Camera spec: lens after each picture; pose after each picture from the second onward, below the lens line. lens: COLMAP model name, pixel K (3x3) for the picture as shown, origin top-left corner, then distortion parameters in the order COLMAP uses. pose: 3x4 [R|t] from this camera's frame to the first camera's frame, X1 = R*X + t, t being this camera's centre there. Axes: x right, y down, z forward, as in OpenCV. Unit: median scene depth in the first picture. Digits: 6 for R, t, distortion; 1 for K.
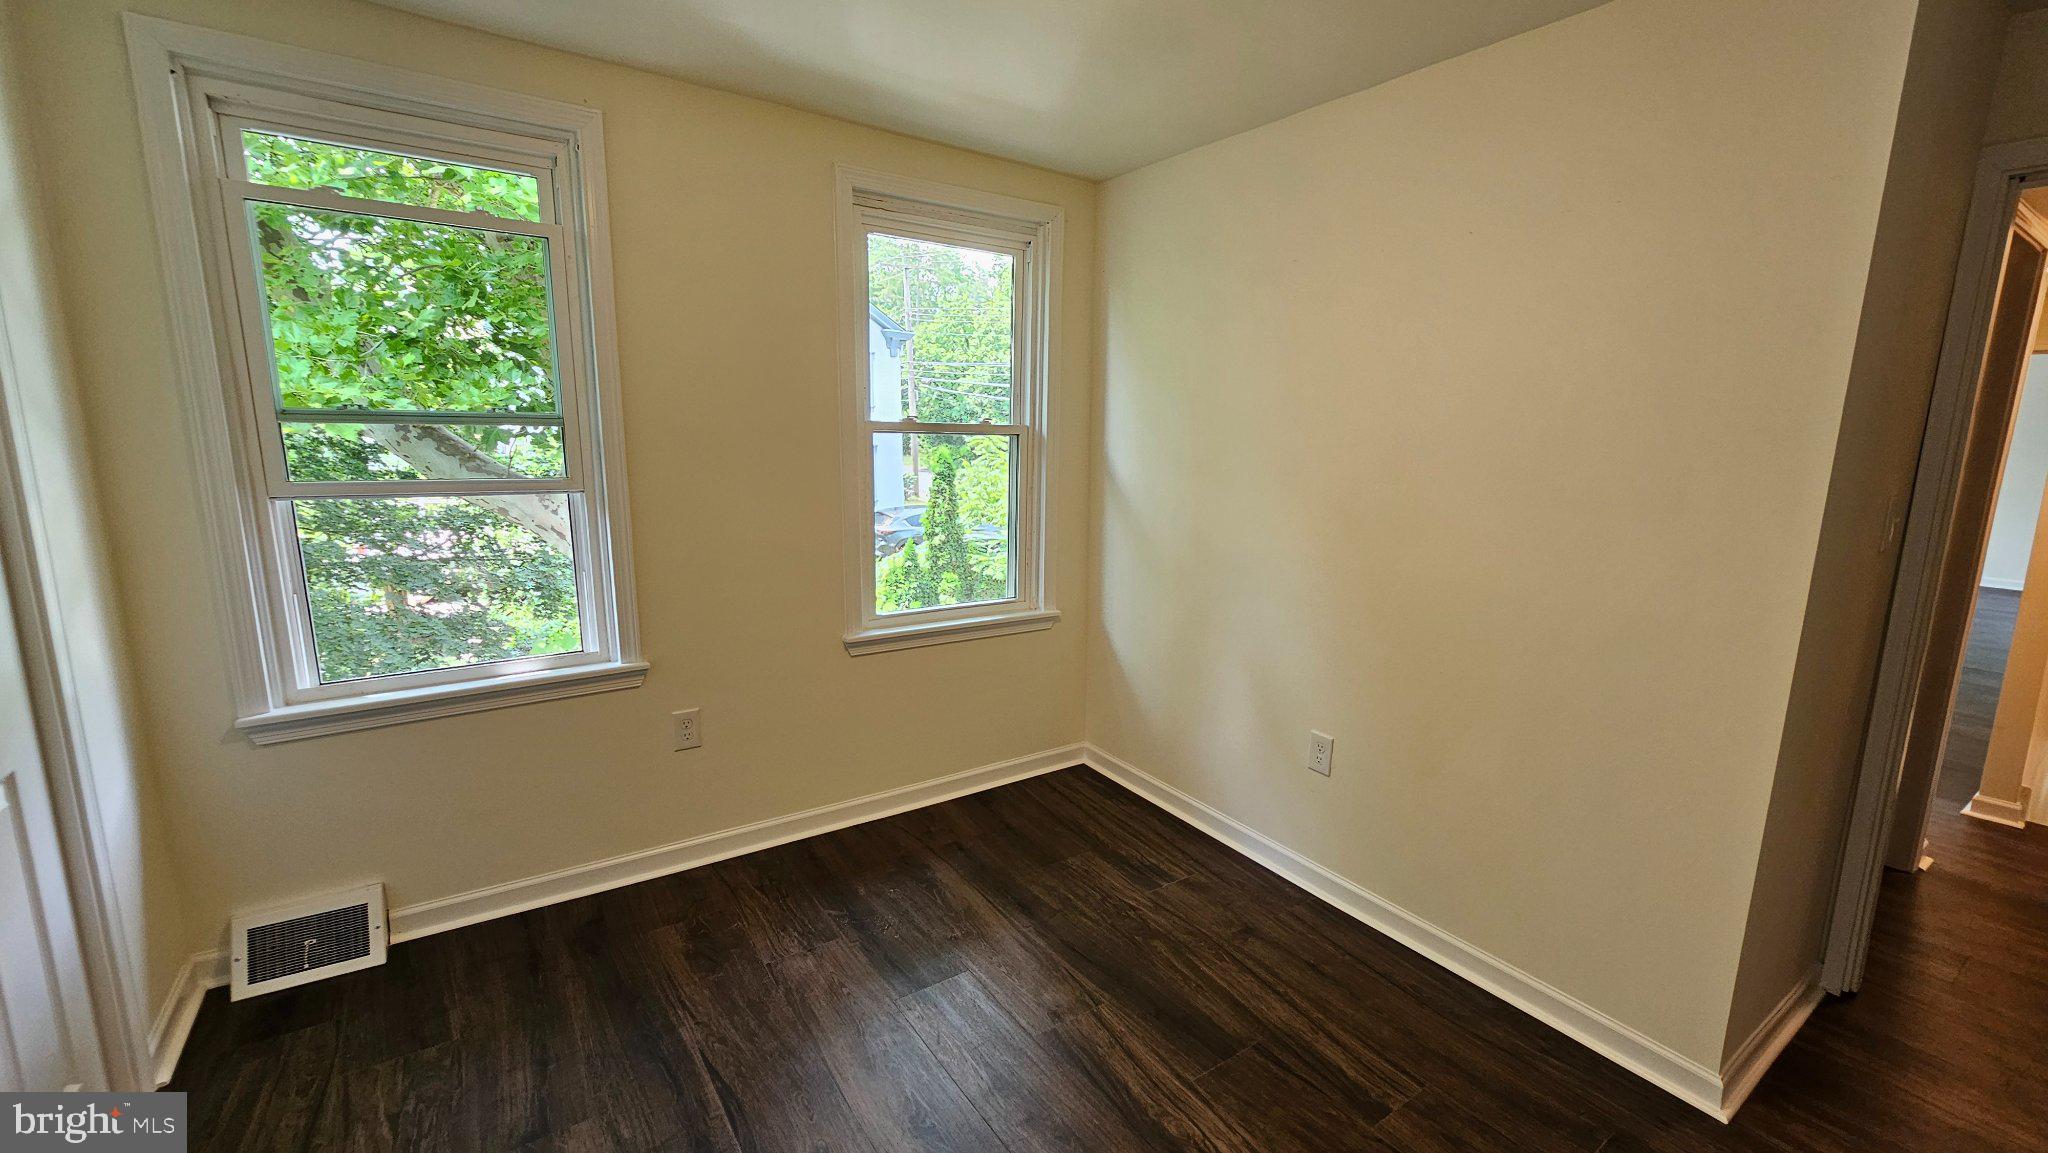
lens RADIAL K [[862.7, 0, 1031.7], [0, 862.7, 598.8], [0, 0, 1]] dist [-0.000967, -0.000055]
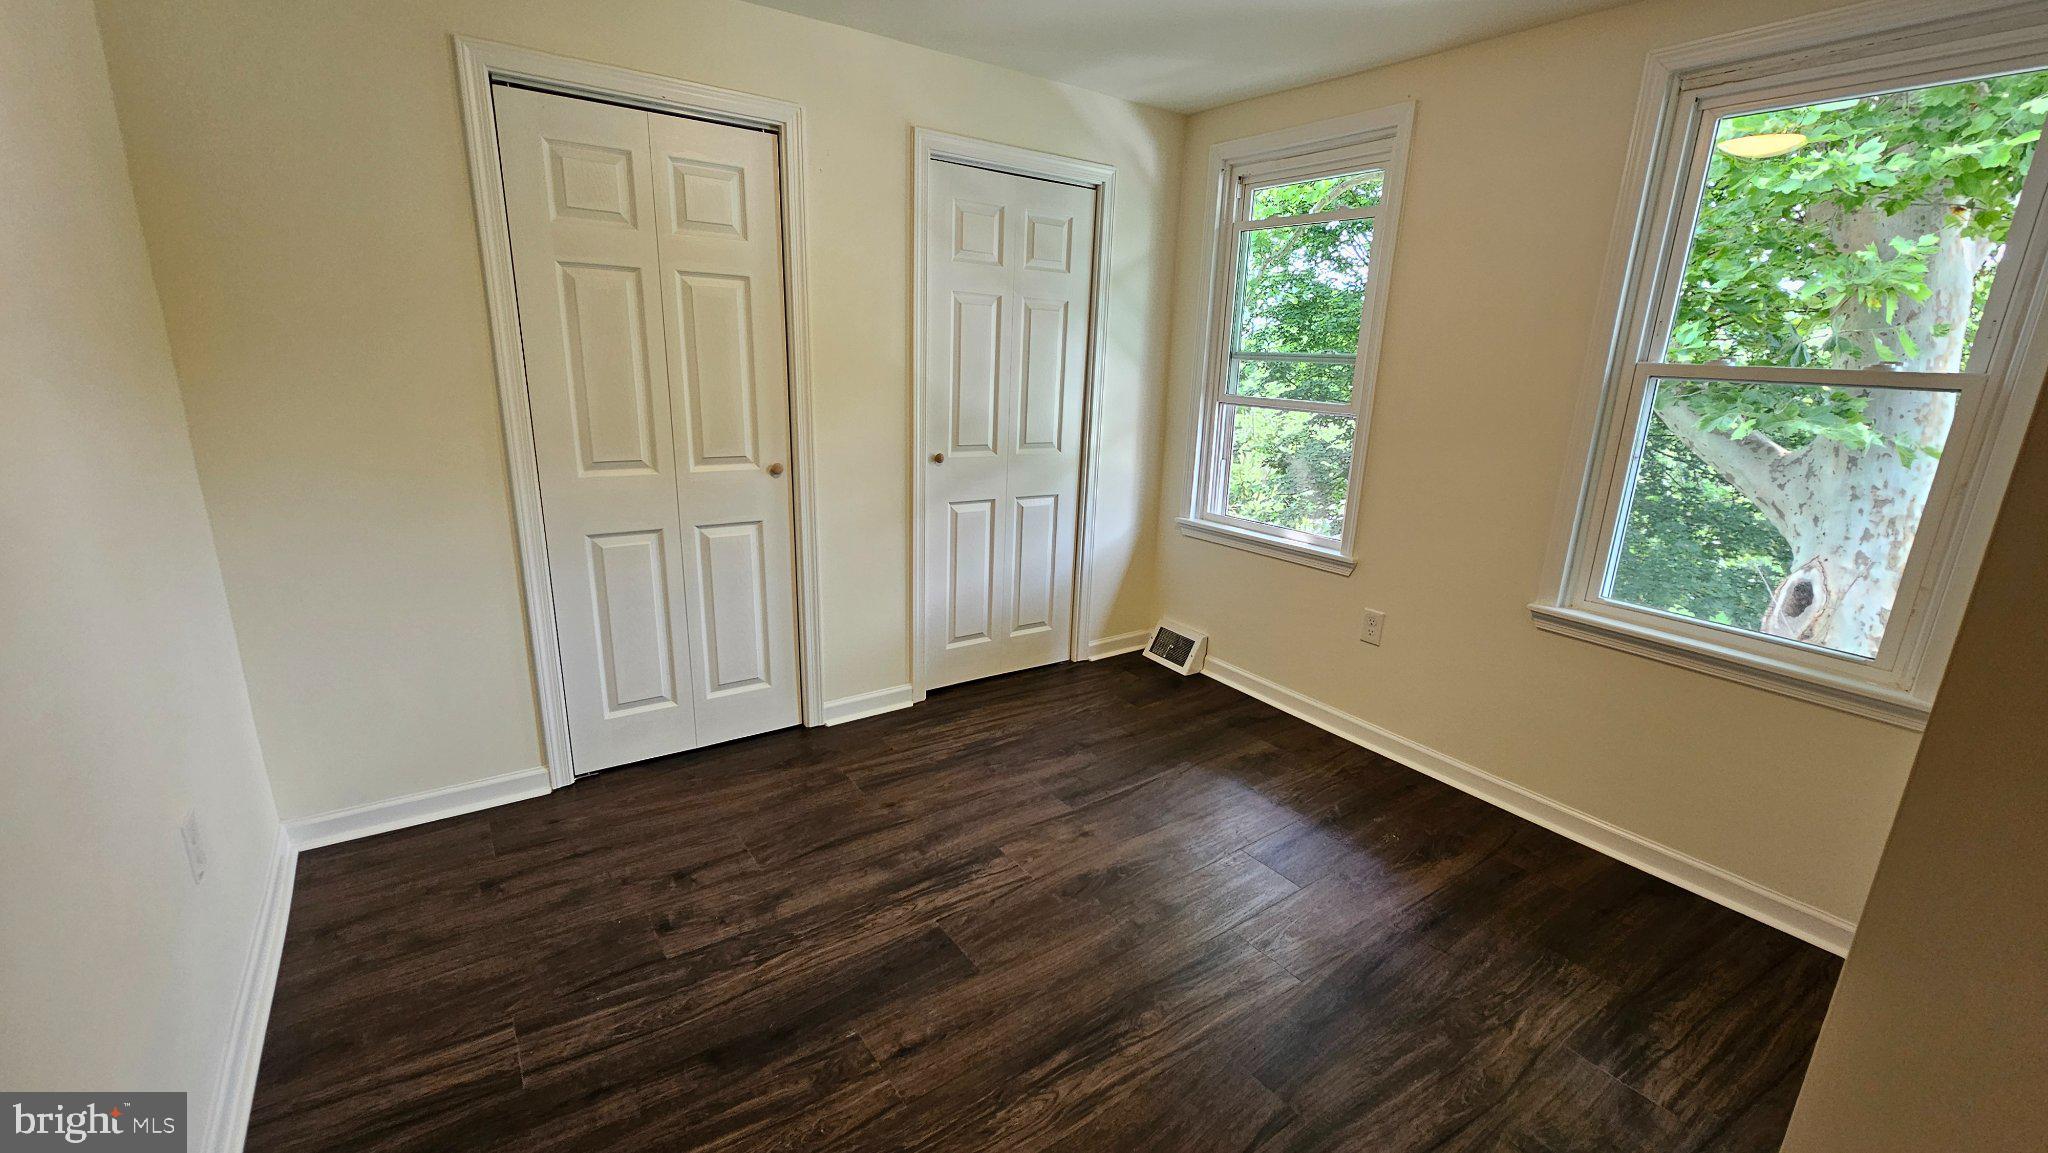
lens RADIAL K [[792.4, 0, 975.0], [0, 792.4, 583.1], [0, 0, 1]] dist [-0.000004, -0.000006]
pose [[-0.017499, 0.273658, -0.961668, 0.685649], [-0.216659, 0.937925, 0.270844, -0.087165], [0.976090, 0.213094, 0.042878, 0.437157]]
